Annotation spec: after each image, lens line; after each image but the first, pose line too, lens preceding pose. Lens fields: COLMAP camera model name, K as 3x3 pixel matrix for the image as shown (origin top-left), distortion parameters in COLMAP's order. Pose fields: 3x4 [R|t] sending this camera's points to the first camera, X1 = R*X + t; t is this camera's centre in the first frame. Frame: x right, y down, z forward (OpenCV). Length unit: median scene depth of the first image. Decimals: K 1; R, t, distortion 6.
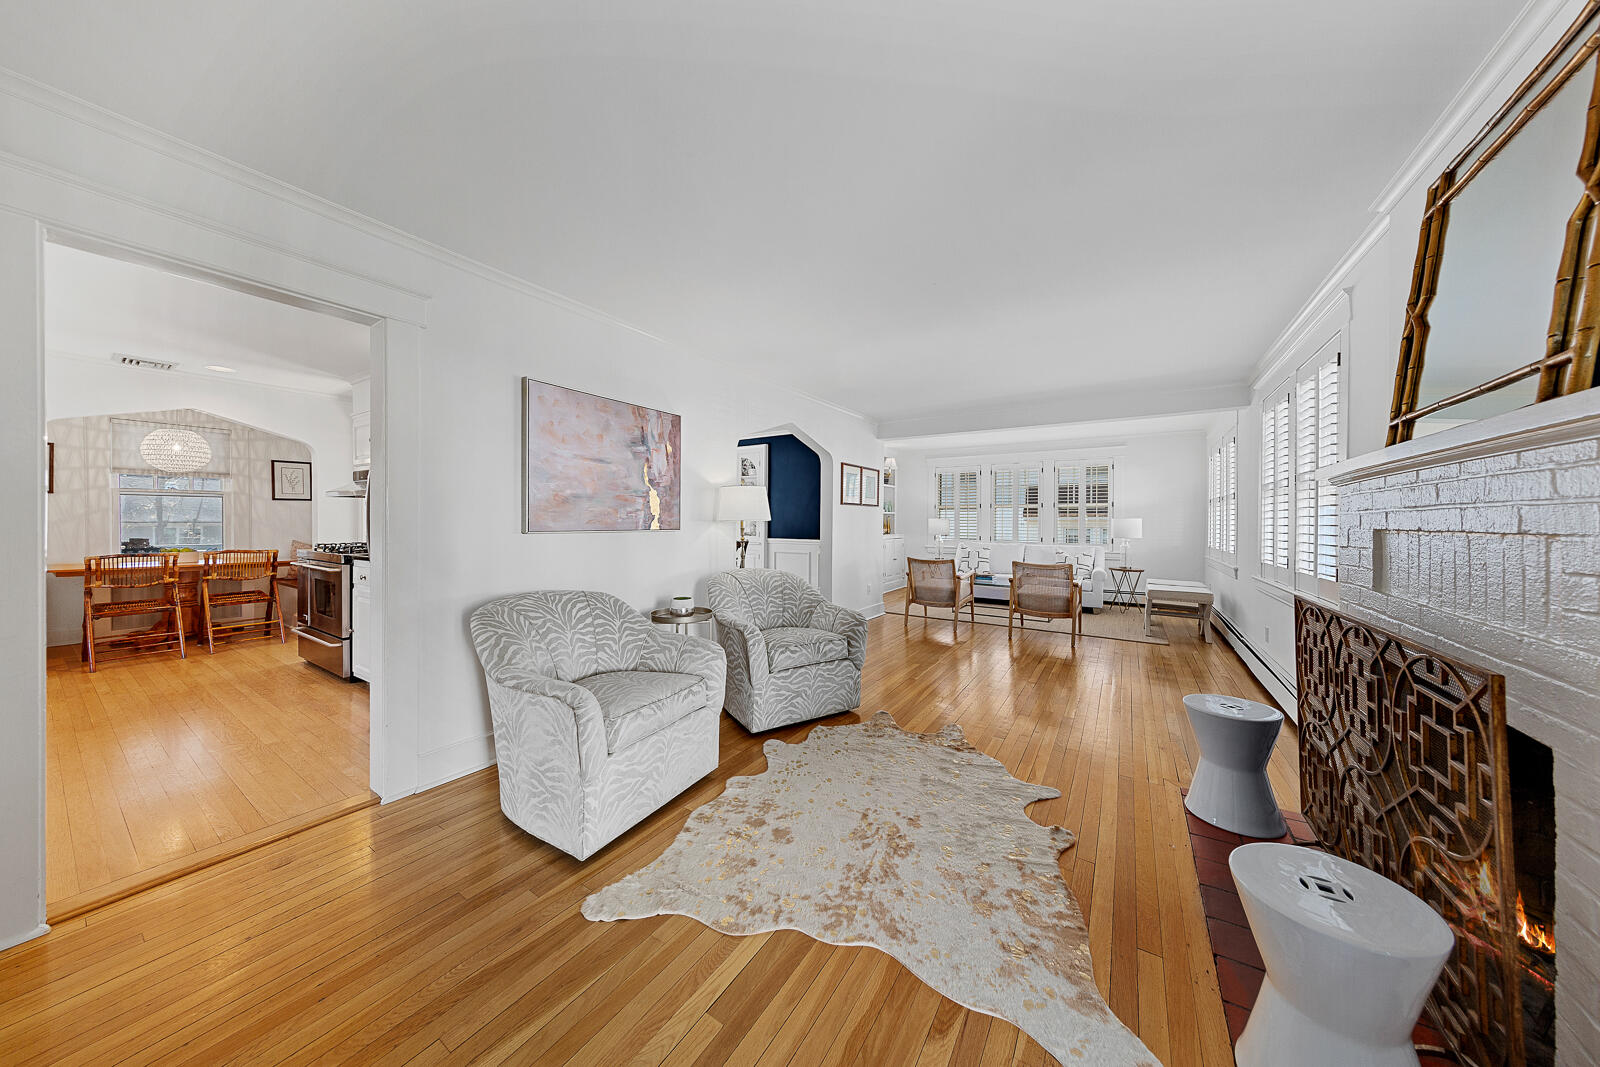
lens RADIAL K [[504.5, 0, 797.3], [0, 504.5, 523.1], [0, 0, 1]] dist [0.005351, -0.000125]
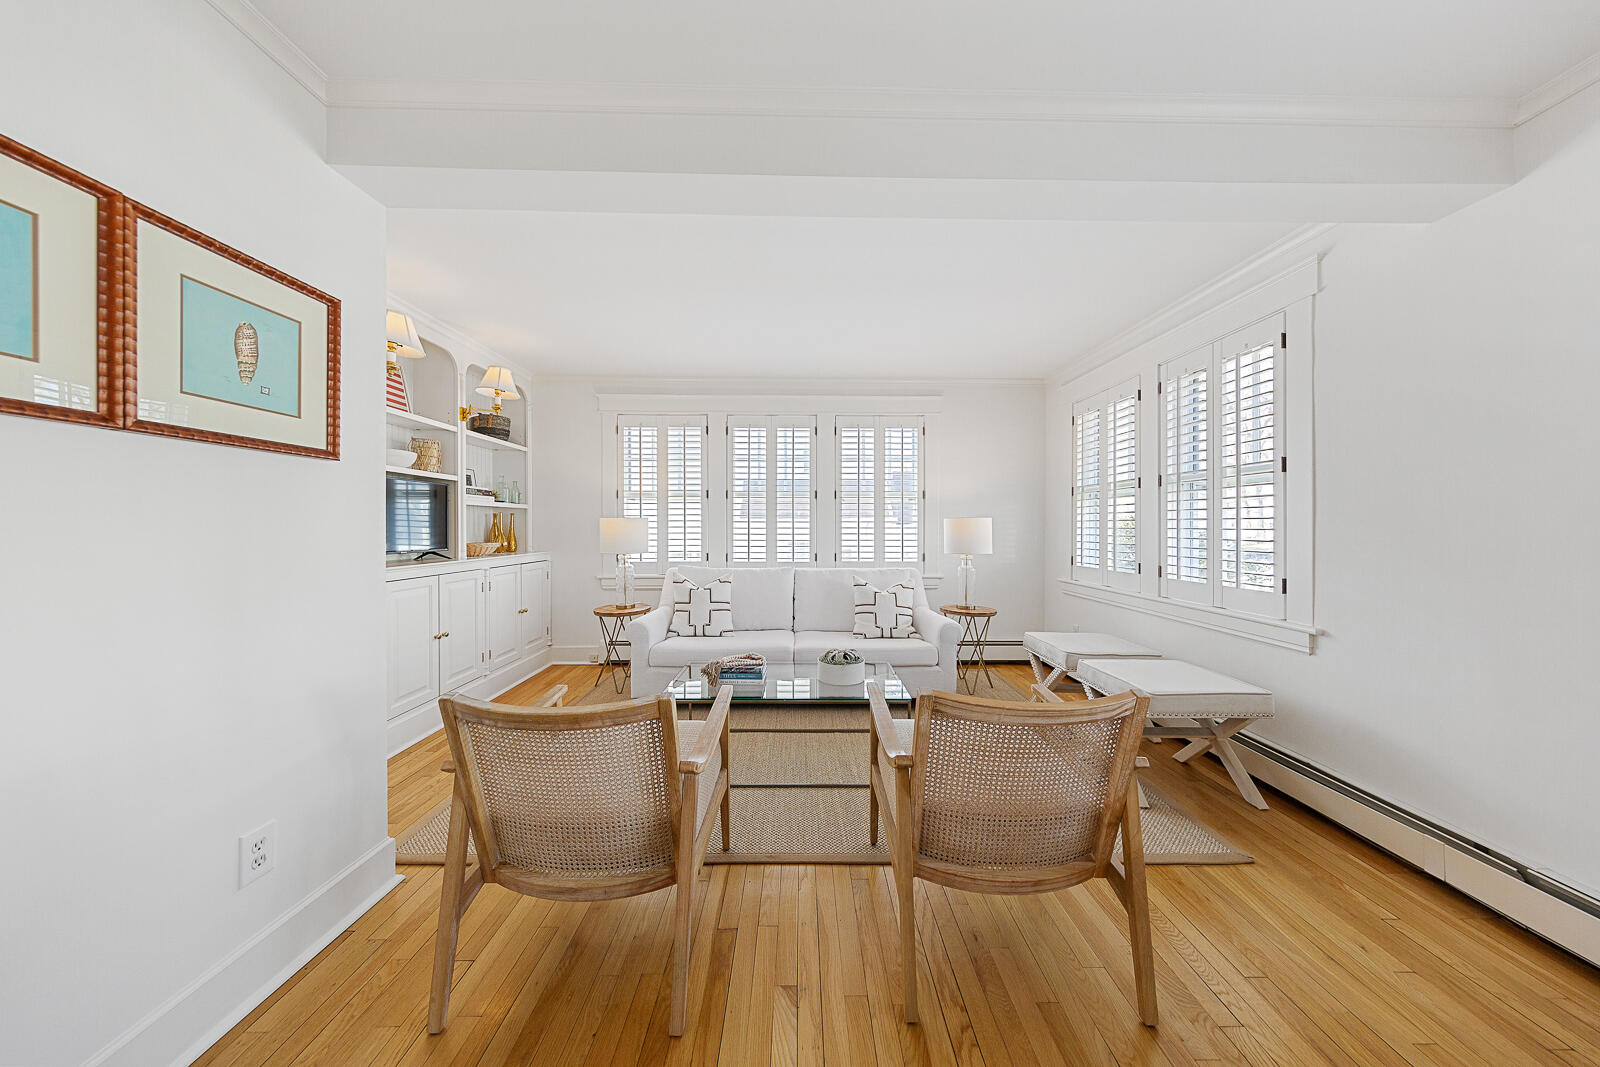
lens RADIAL K [[504.5, 0, 808.8], [0, 504.5, 528.0], [0, 0, 1]] dist [0.005351, -0.000125]
pose [[0.818537, -0.003709, 0.574443, 0.388023], [0.003321, 0.999993, 0.001724, -0.001107], [-0.574445, 0.000497, 0.818543, 1.300590]]
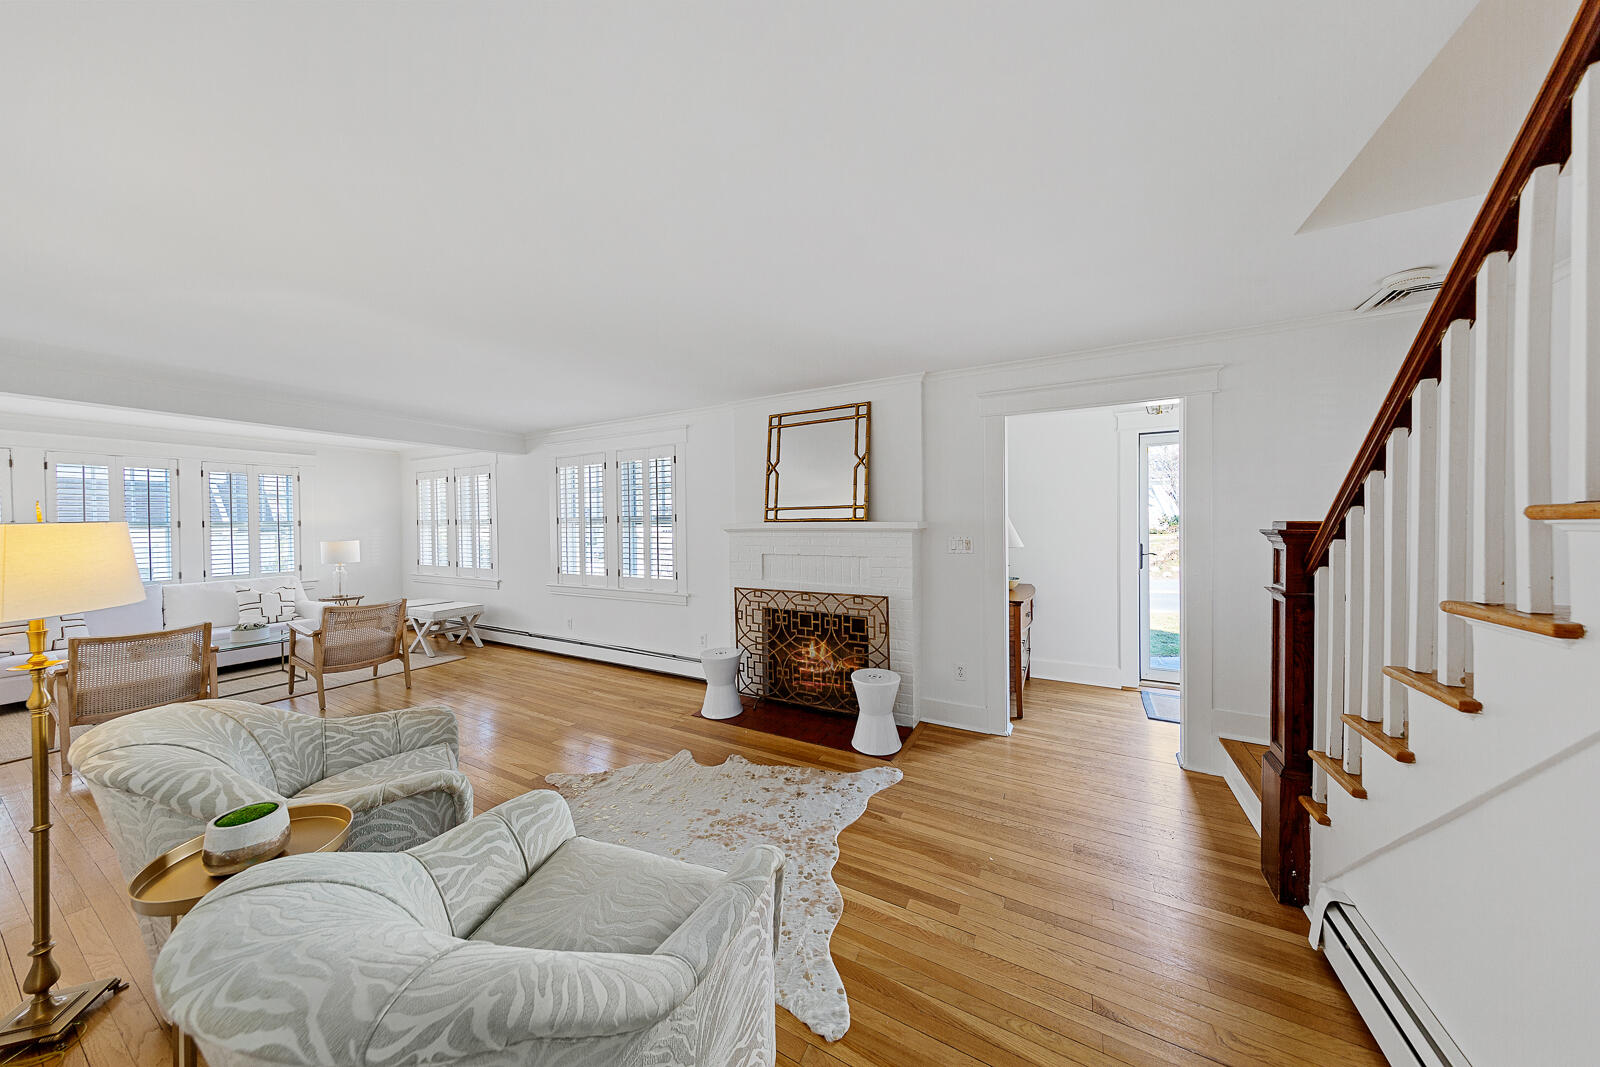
lens RADIAL K [[504.5, 0, 801.8], [0, 504.5, 523.6], [0, 0, 1]] dist [0.005351, -0.000125]
pose [[-0.089493, -0.009600, 0.995941, -0.623376], [0.012420, 0.999865, 0.010754, -0.079443], [-0.995910, 0.013332, -0.089362, 0.538866]]
